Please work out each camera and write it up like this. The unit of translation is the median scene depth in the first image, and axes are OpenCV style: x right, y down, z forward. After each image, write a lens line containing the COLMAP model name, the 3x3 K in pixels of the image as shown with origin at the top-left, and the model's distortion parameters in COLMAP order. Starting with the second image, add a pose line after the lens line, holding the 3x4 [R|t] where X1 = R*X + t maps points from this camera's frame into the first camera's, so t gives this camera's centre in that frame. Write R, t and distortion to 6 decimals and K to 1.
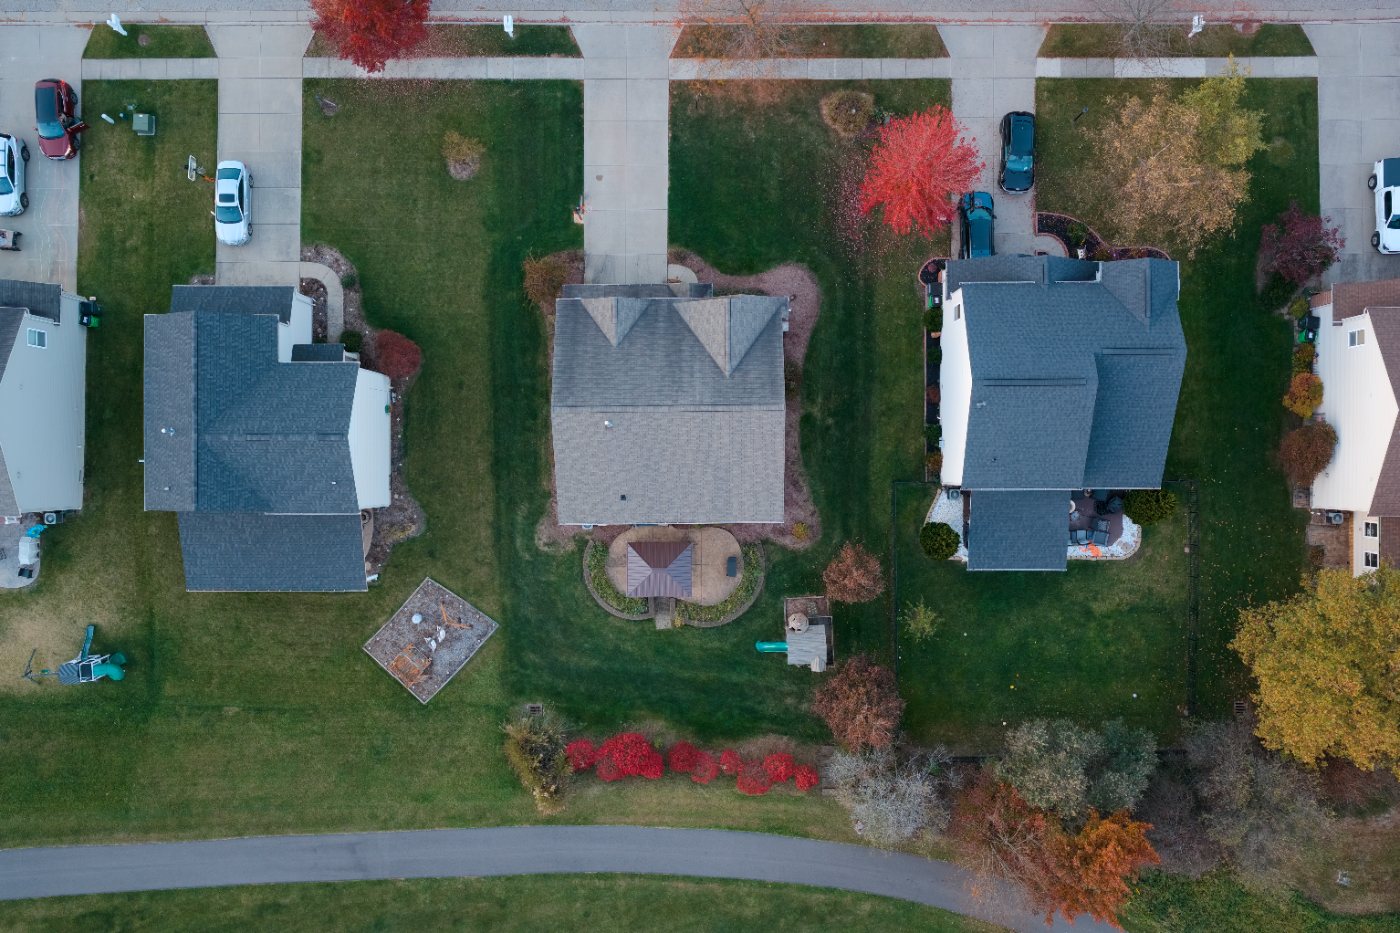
lens RADIAL K [[1148.2, 0, 703.7], [0, 1148.2, 459.8], [0, 0, 1]] dist [0.023271, -0.027971]
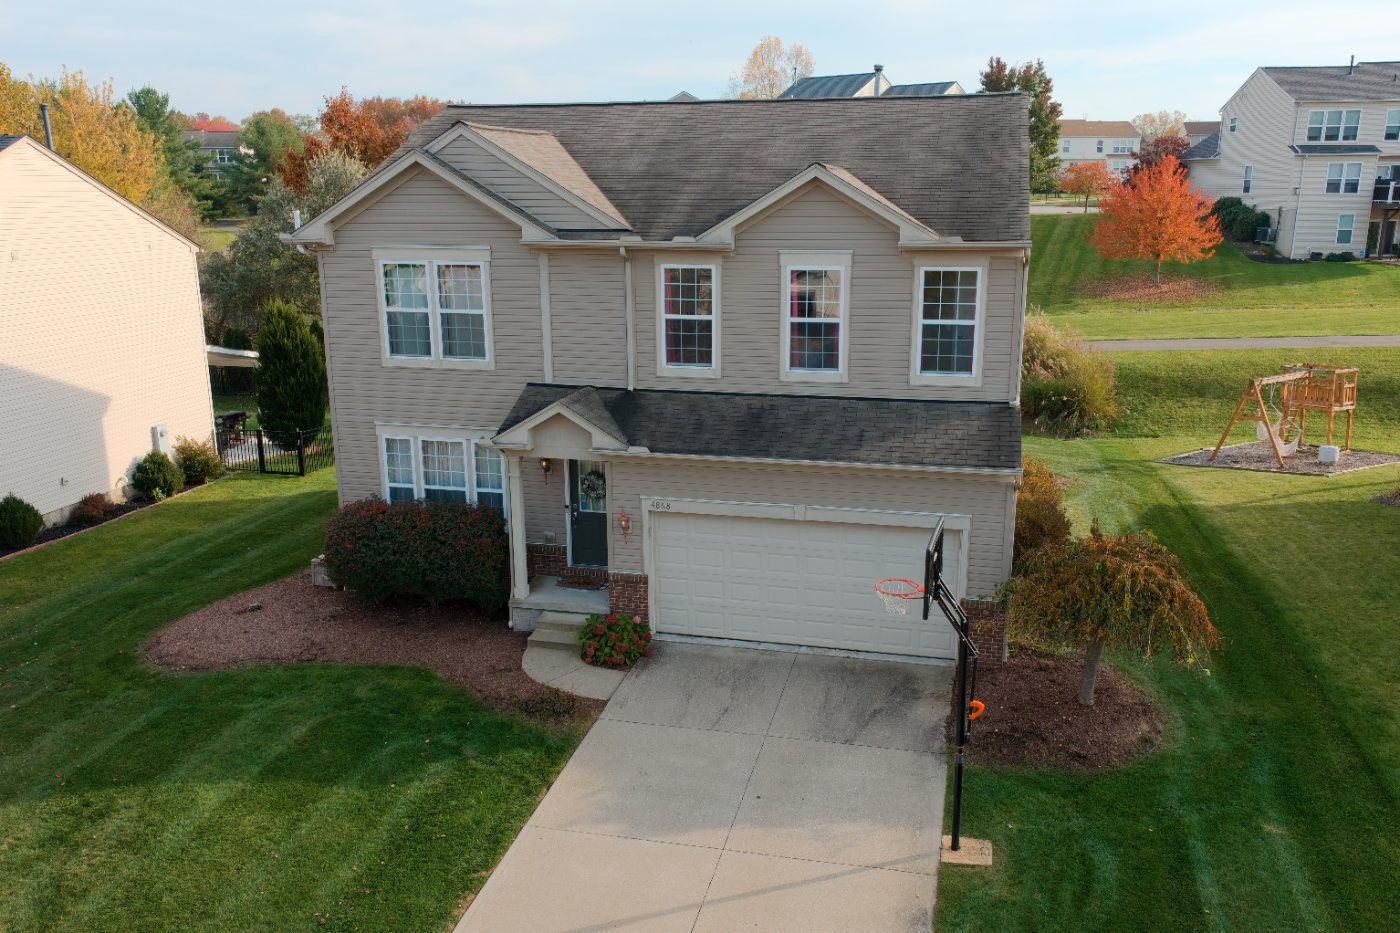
lens RADIAL K [[1148.2, 0, 705.3], [0, 1148.2, 473.5], [0, 0, 1]] dist [0.023271, -0.027971]
pose [[-0.970757, -0.045081, 0.235794, -0.108403], [0.239744, -0.232795, 0.942512, -0.388807], [0.012402, 0.971480, 0.236795, 0.889654]]
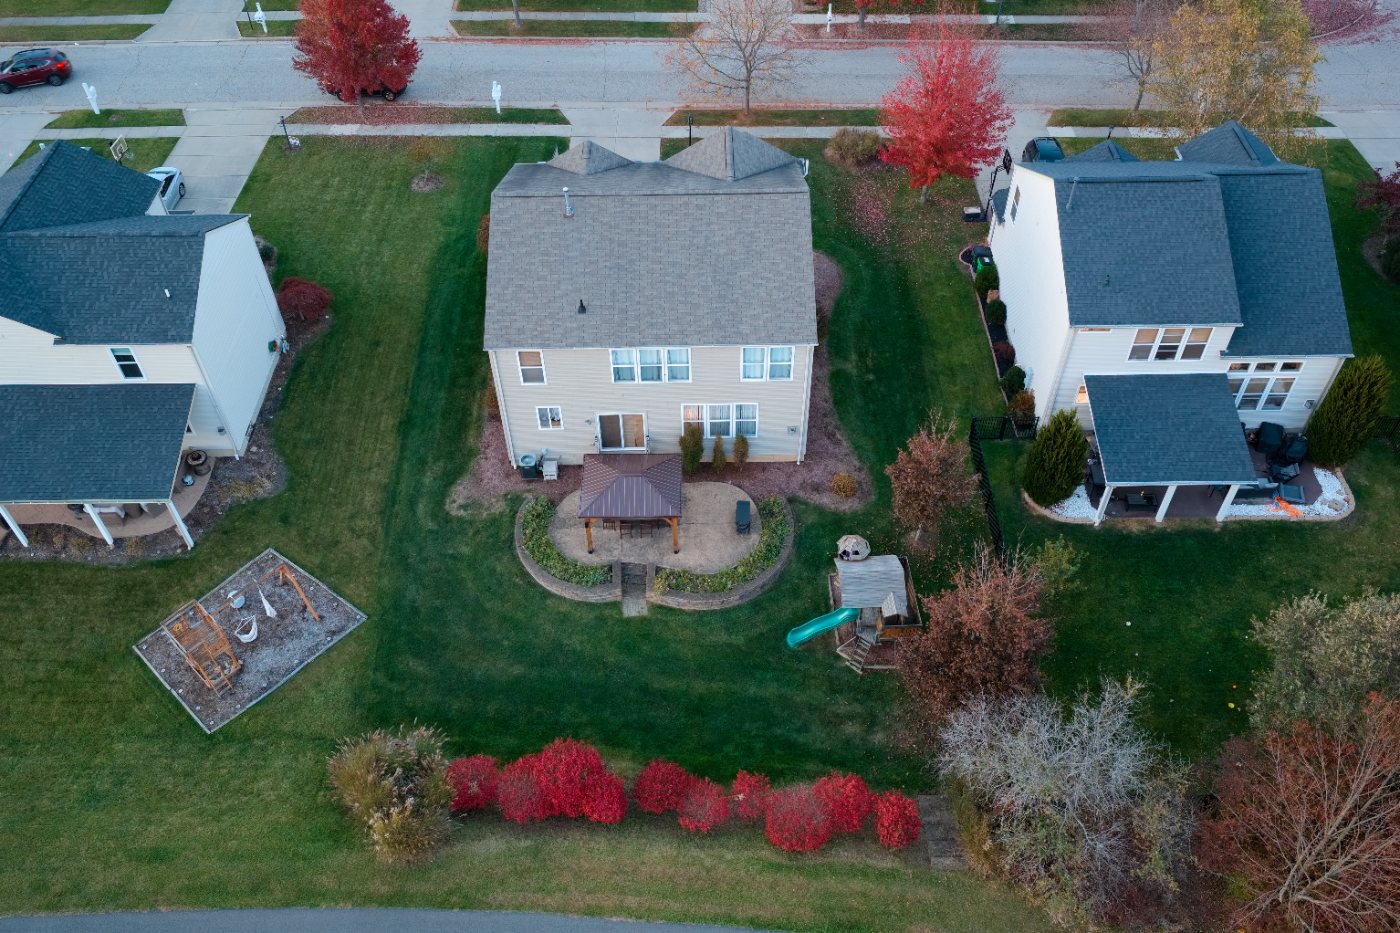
lens RADIAL K [[1148.2, 0, 704.2], [0, 1148.2, 465.7], [0, 0, 1]] dist [0.023271, -0.027971]
pose [[0.999973, -0.003358, 0.006523, -0.001727], [0.006897, 0.733403, -0.679759, 0.508478], [-0.002502, 0.679786, 0.733407, 0.497126]]
